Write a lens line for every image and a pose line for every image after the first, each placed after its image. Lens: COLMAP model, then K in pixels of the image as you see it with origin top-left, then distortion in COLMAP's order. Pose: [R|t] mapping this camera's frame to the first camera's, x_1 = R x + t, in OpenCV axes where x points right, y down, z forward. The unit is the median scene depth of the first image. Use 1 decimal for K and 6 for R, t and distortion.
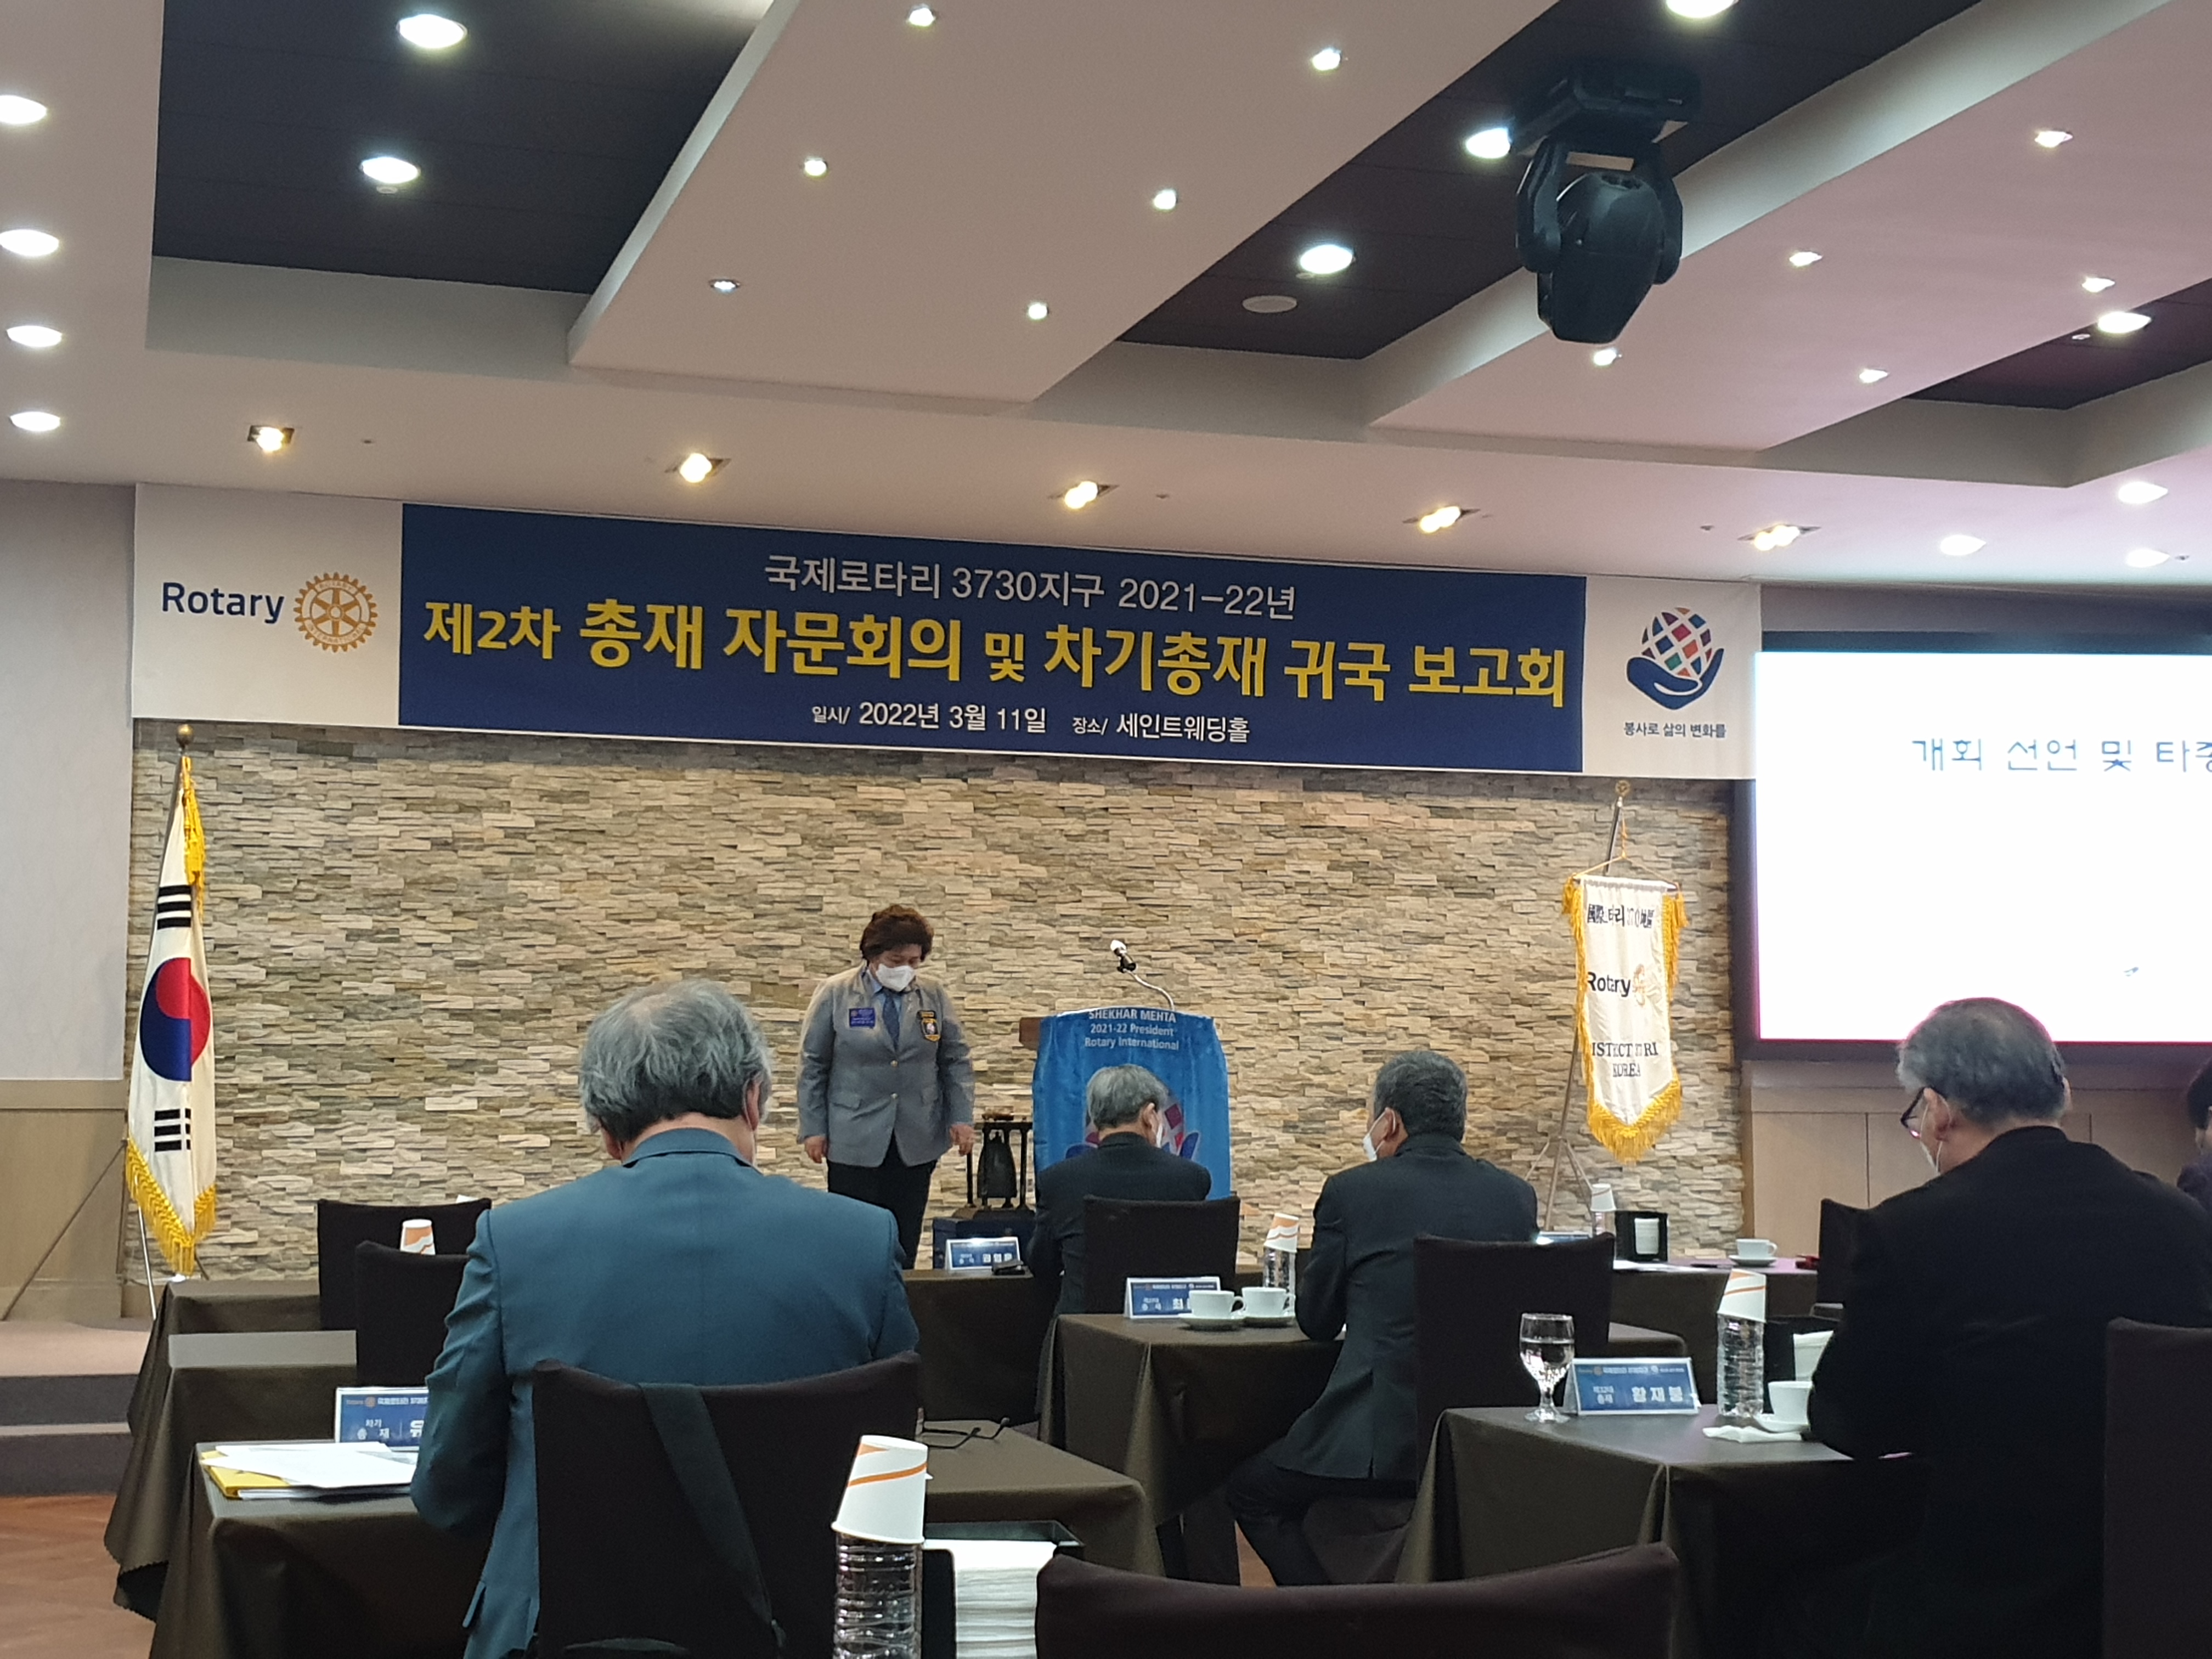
lens RADIAL K [[1798.7, 0, 1101.3], [0, 1798.7, 864.1], [0, 0, 1]] dist [0.169585, -0.347712]
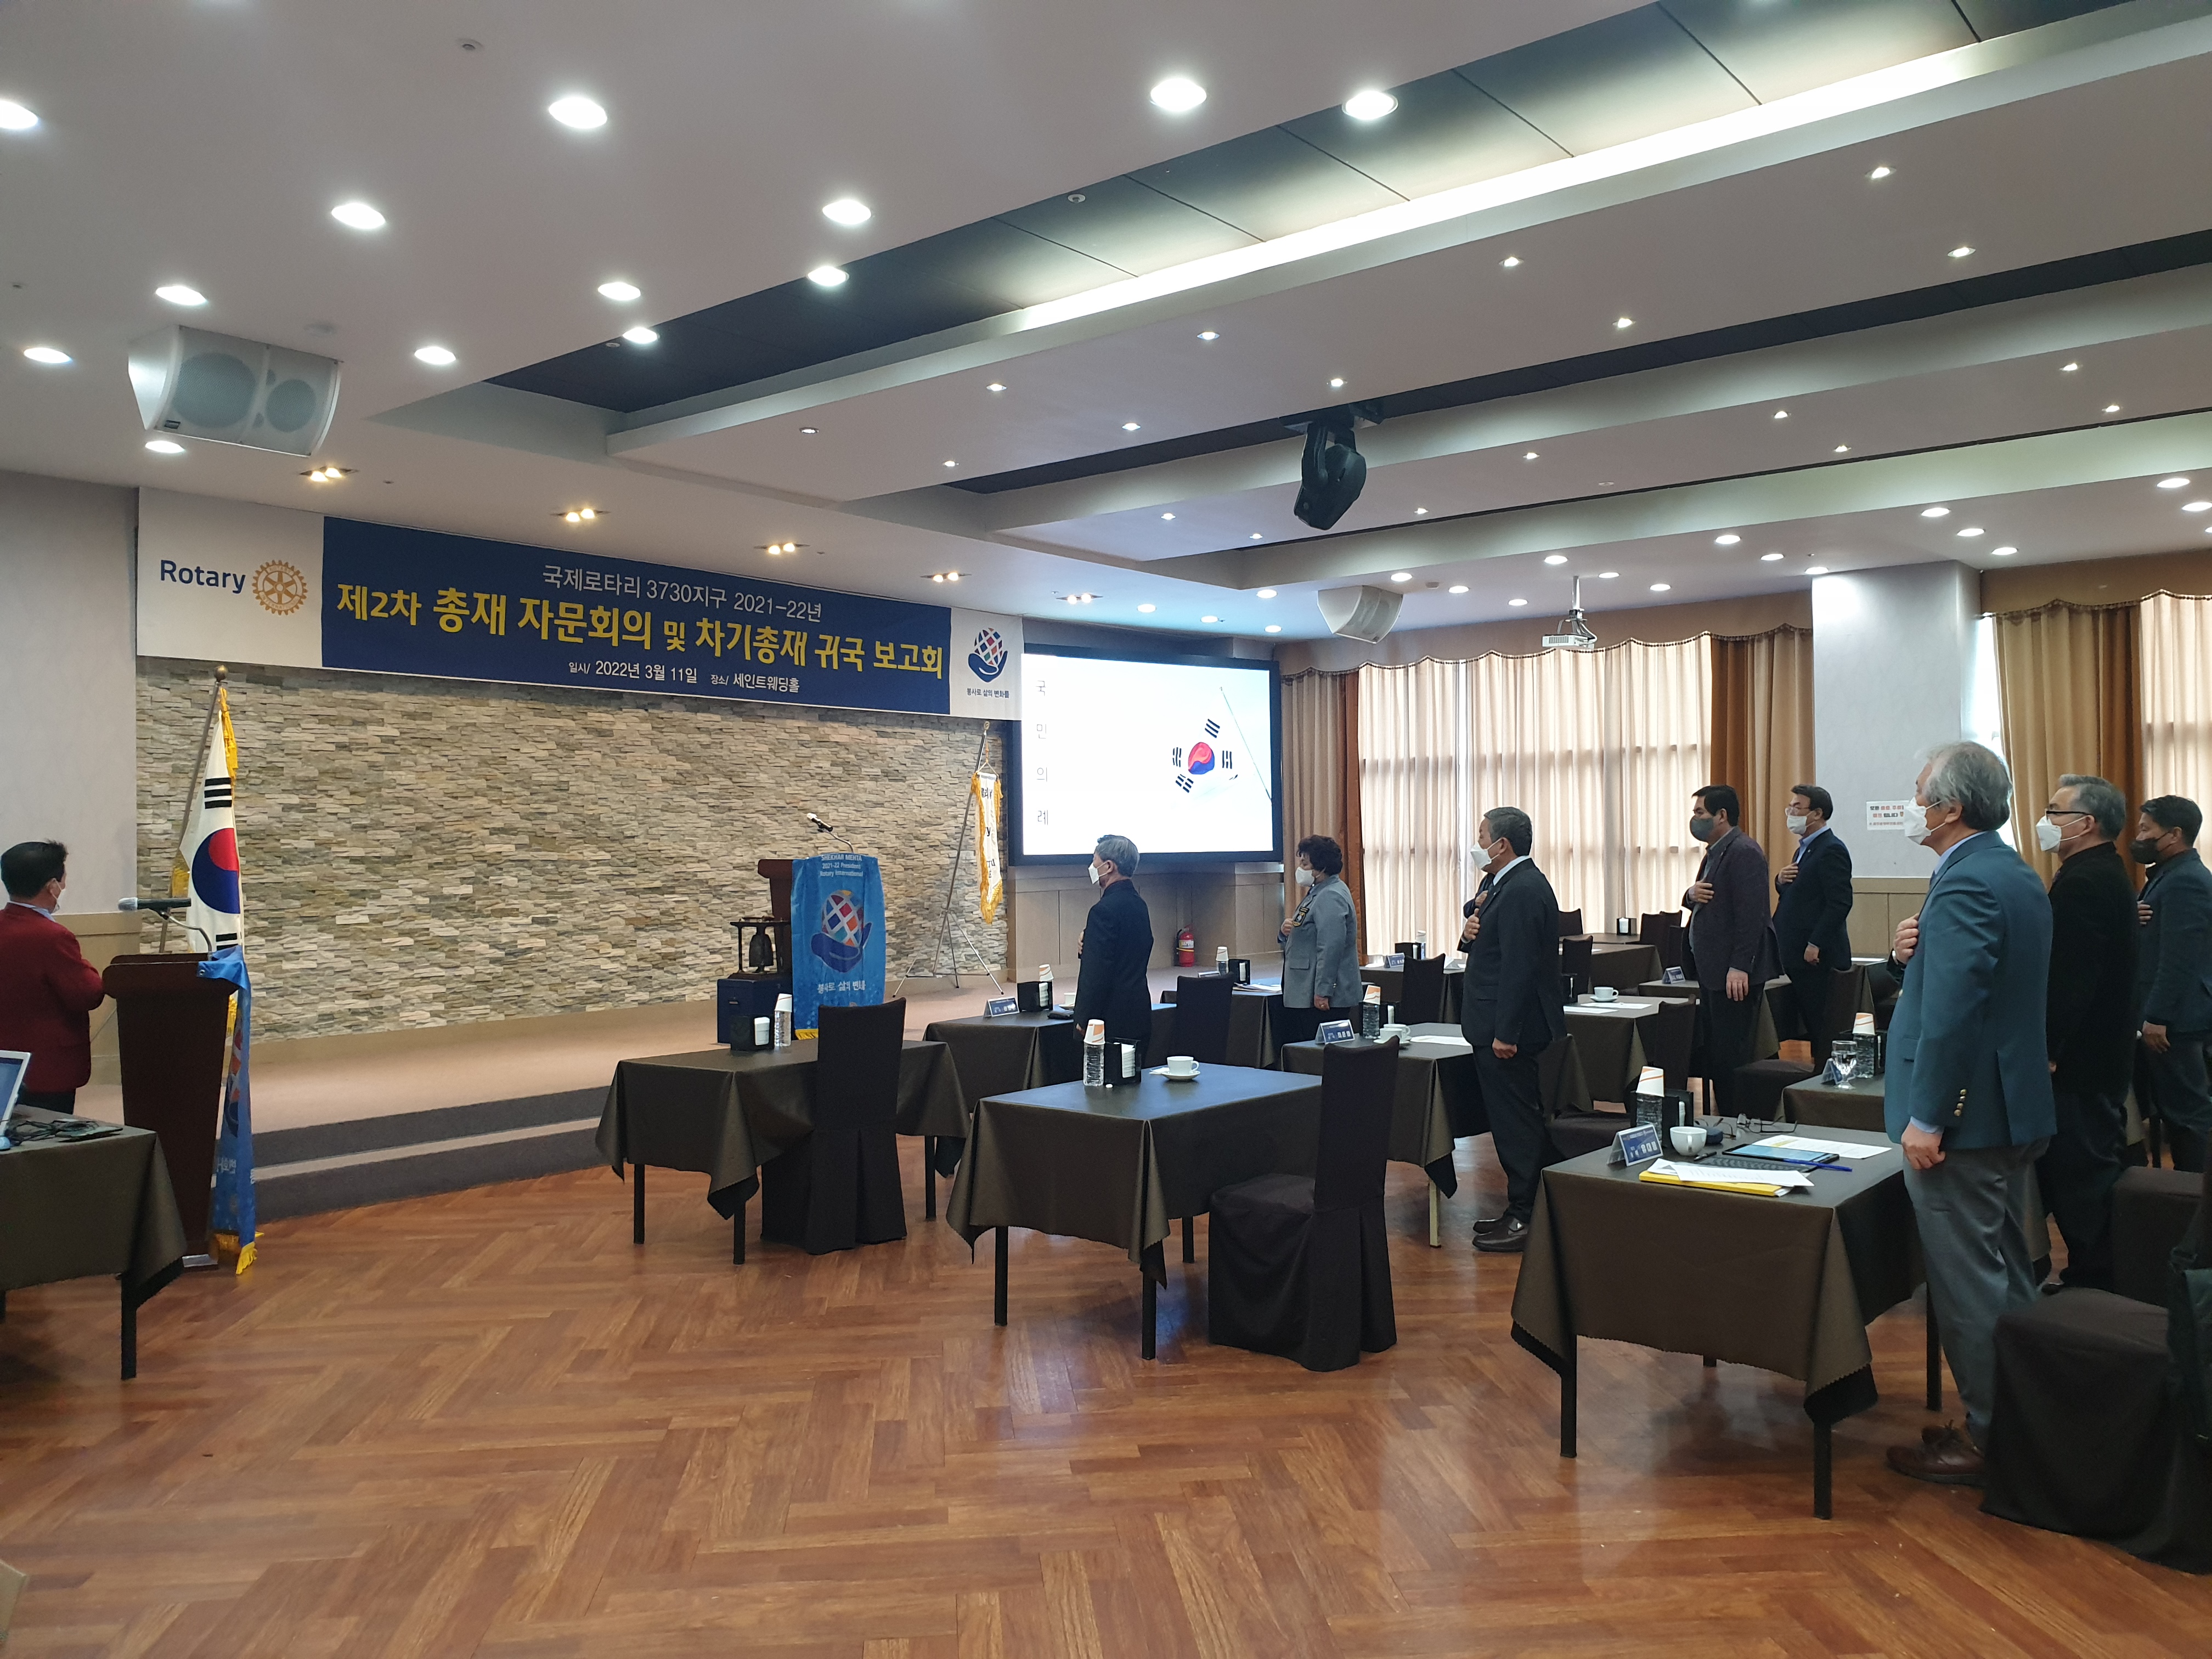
lens RADIAL K [[1798.7, 0, 1101.3], [0, 1798.7, 864.1], [0, 0, 1]] dist [0.169585, -0.347712]
pose [[0.764163, -0.031196, 0.644268, -0.837523], [-0.020321, 0.997170, 0.072386, -0.035421], [-0.644703, -0.068407, 0.761366, -0.533319]]
